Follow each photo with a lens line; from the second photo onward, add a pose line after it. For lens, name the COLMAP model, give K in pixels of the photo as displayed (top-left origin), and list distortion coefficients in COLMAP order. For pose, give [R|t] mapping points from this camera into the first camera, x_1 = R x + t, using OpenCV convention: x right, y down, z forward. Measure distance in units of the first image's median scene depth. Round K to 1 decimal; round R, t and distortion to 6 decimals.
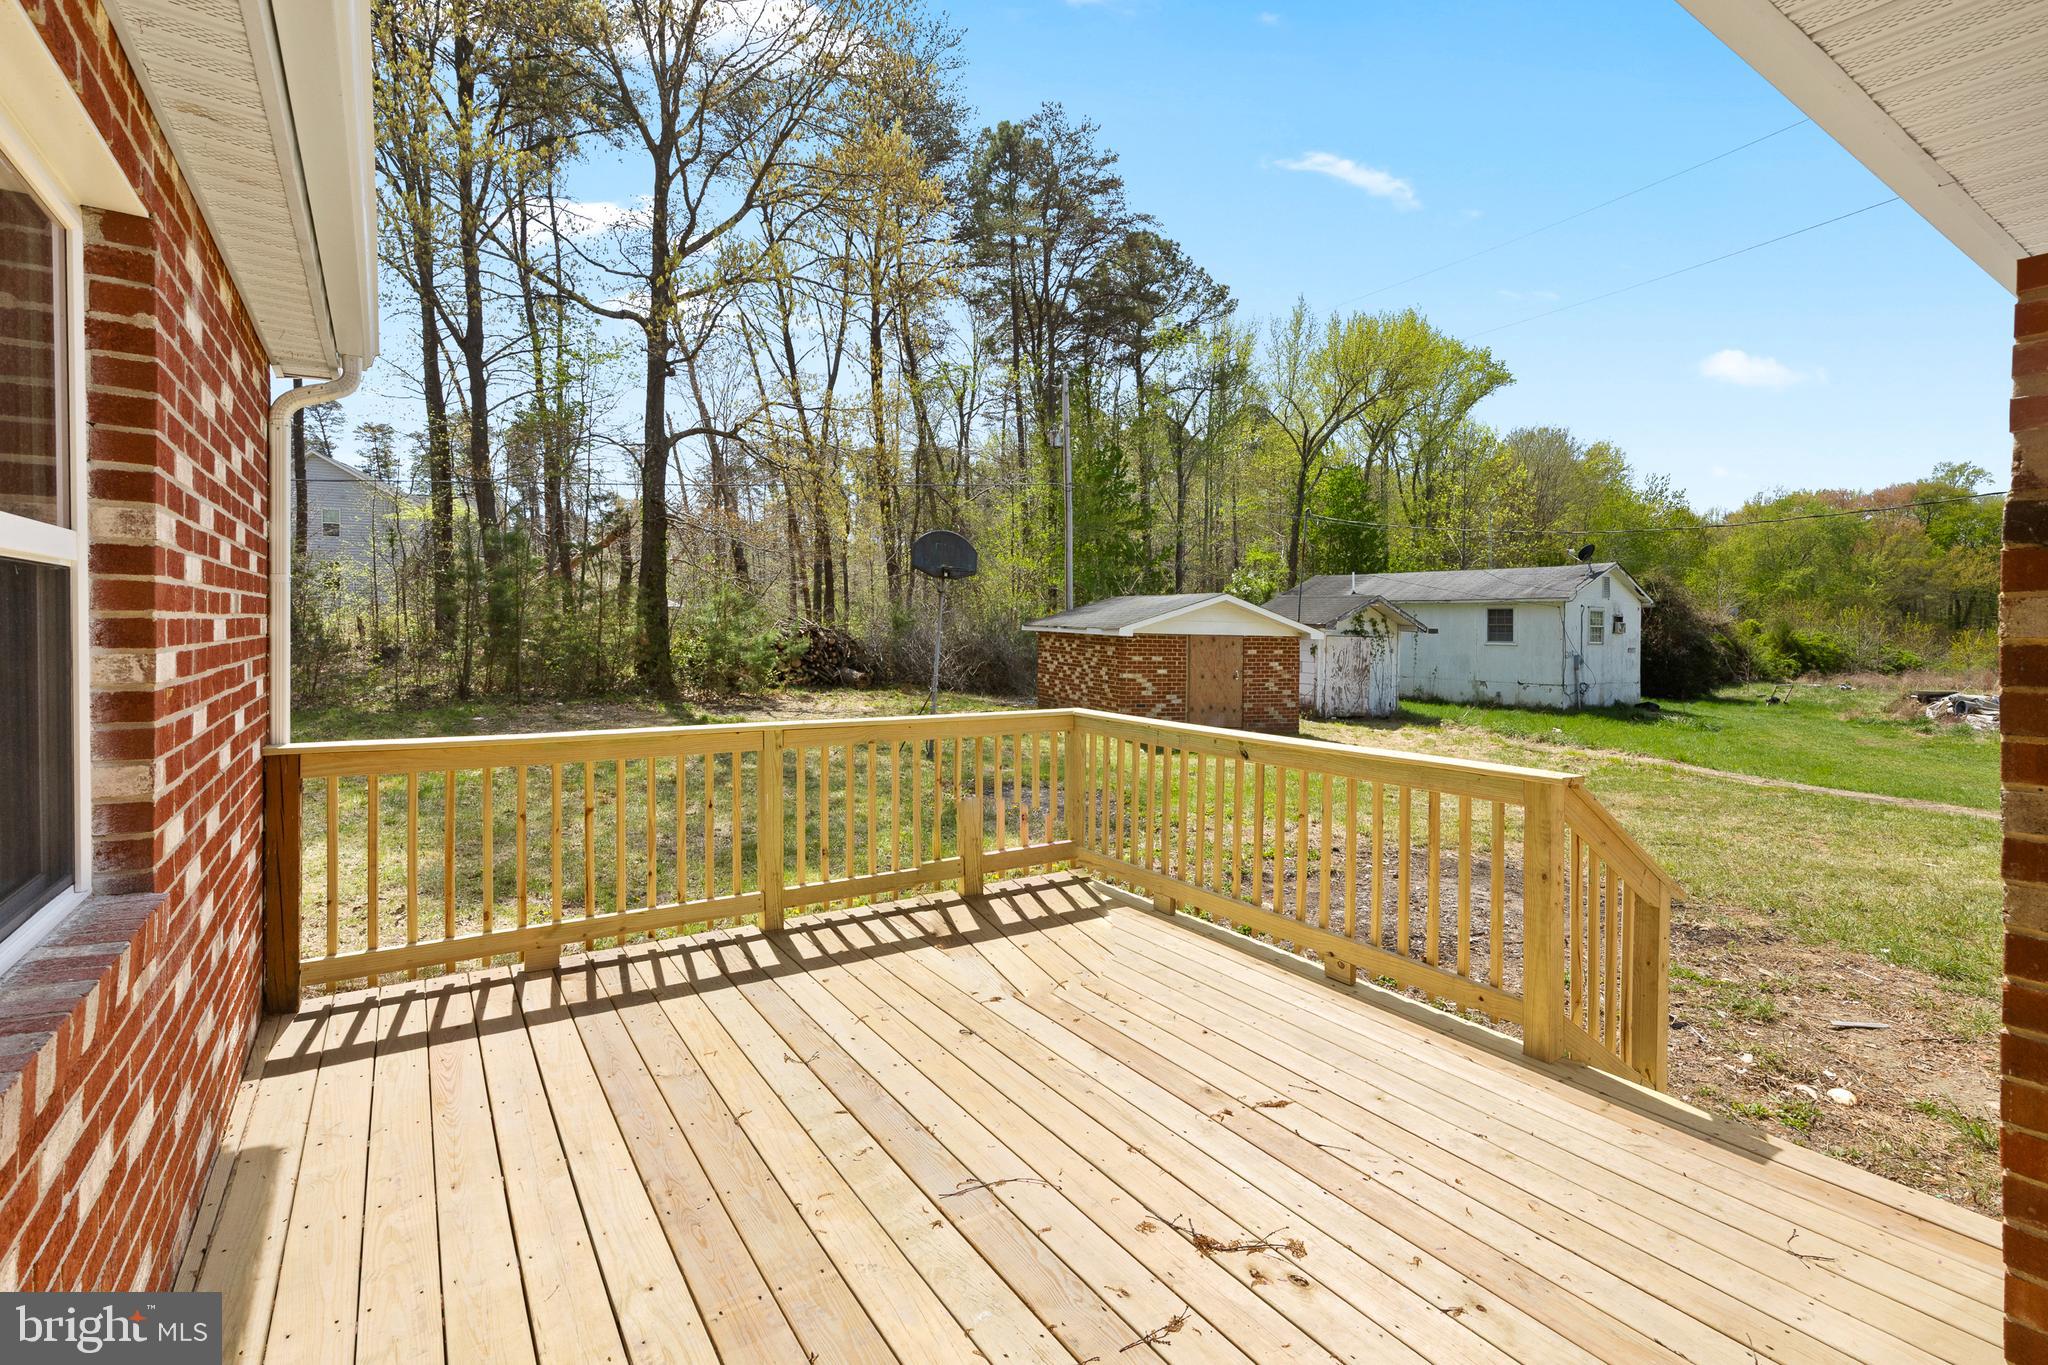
lens RADIAL K [[926.8, 0, 1040.1], [0, 926.8, 635.7], [0, 0, 1]] dist [0.008076, -0.000794]
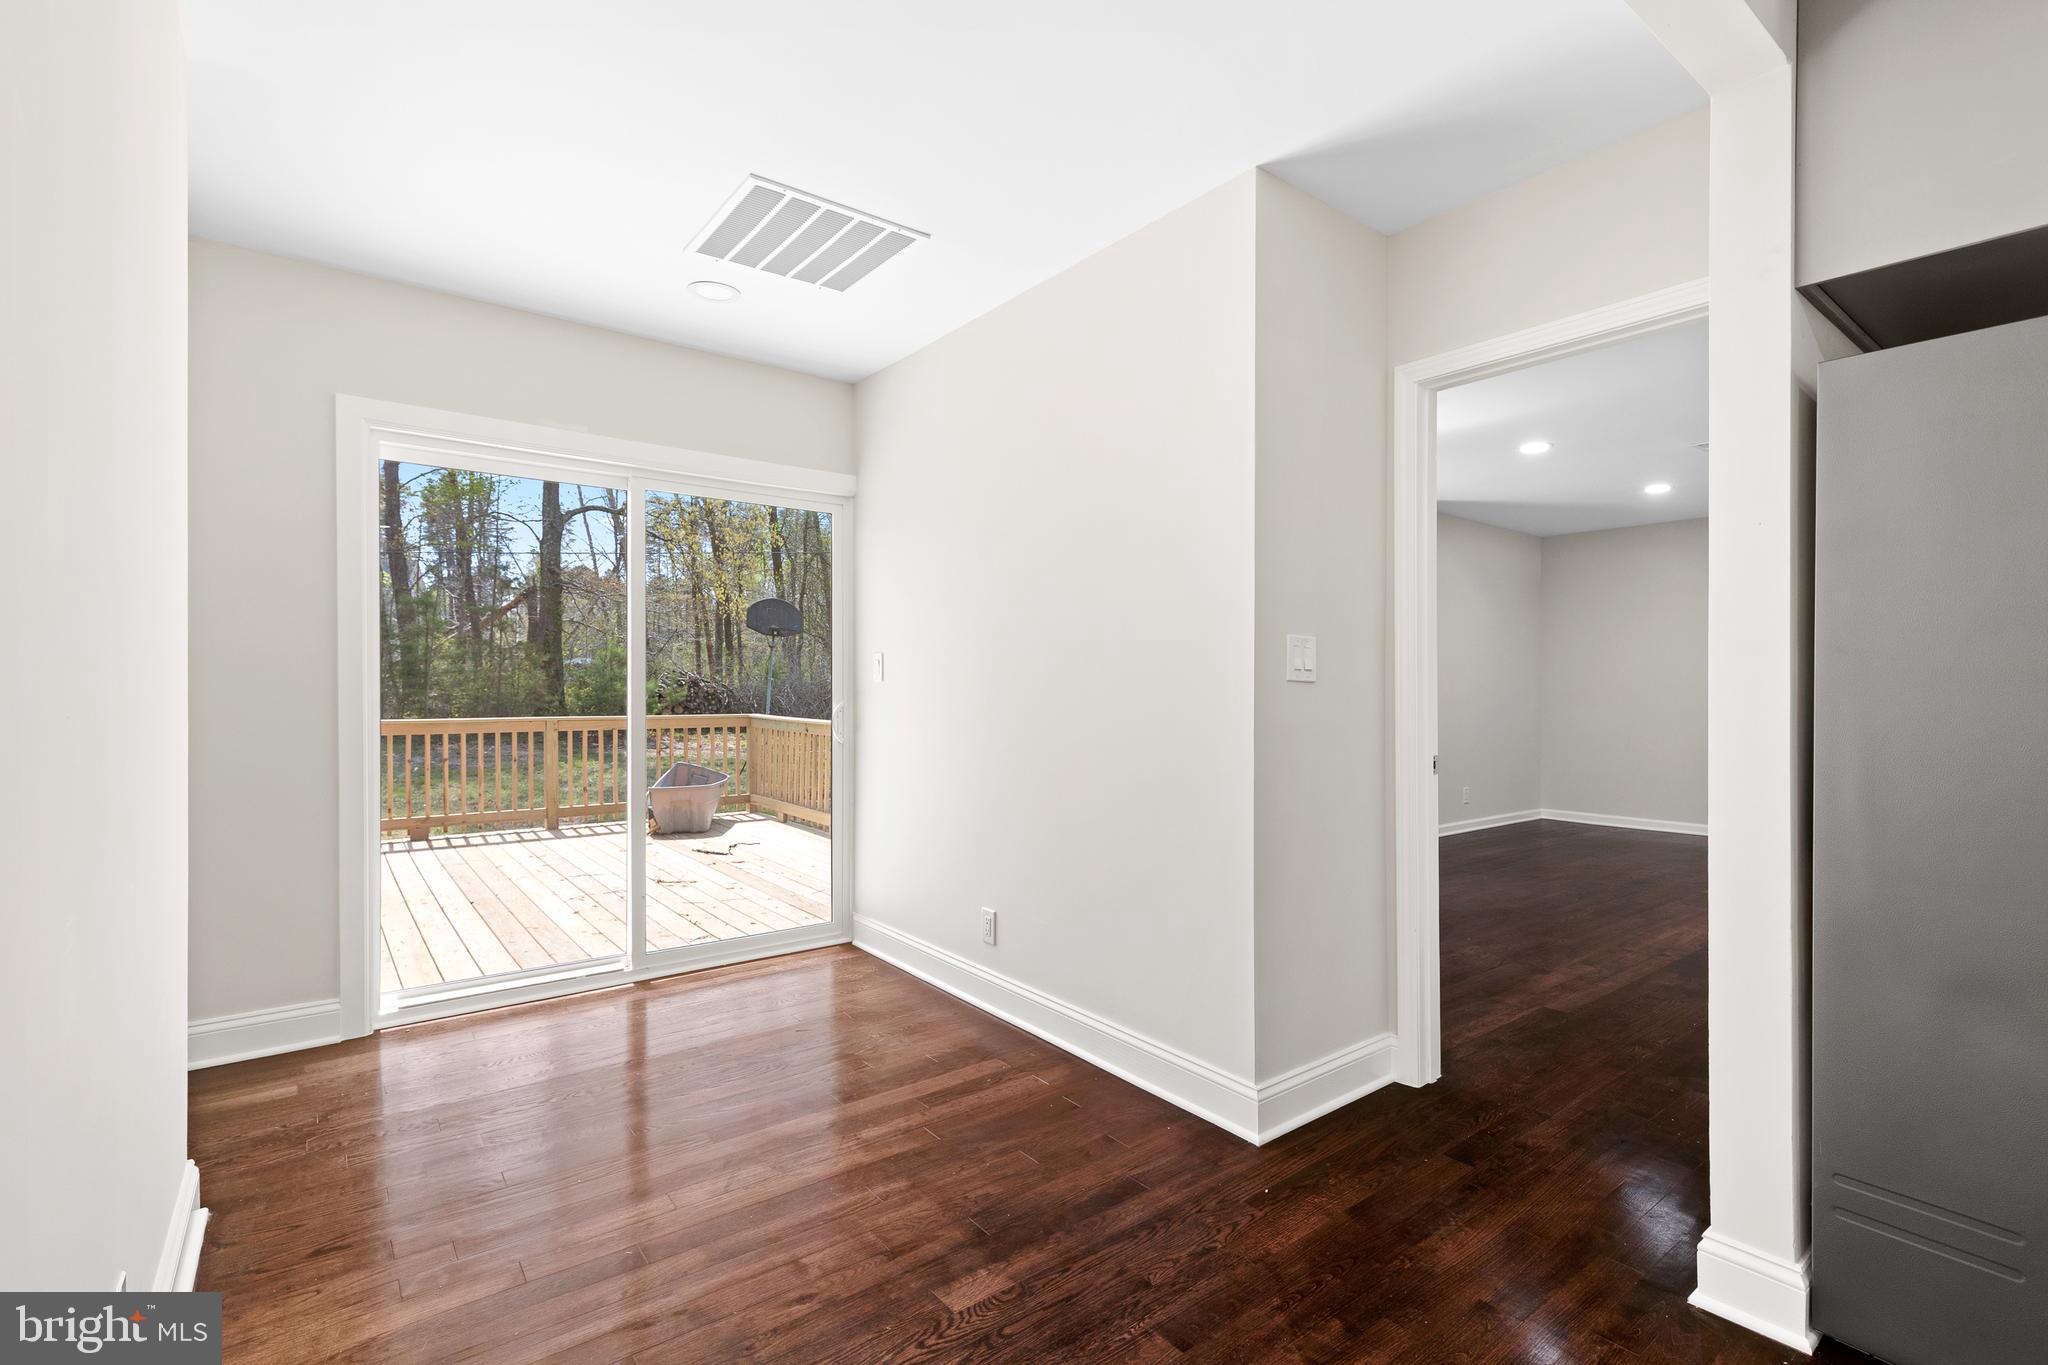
lens RADIAL K [[926.8, 0, 1026.9], [0, 926.8, 680.7], [0, 0, 1]] dist [0.008076, -0.000794]
pose [[0.998559, -0.006983, 0.053203, 0.101601], [0.007597, 0.999907, -0.011346, 0.009428], [-0.053119, 0.011734, 0.998519, -0.163018]]
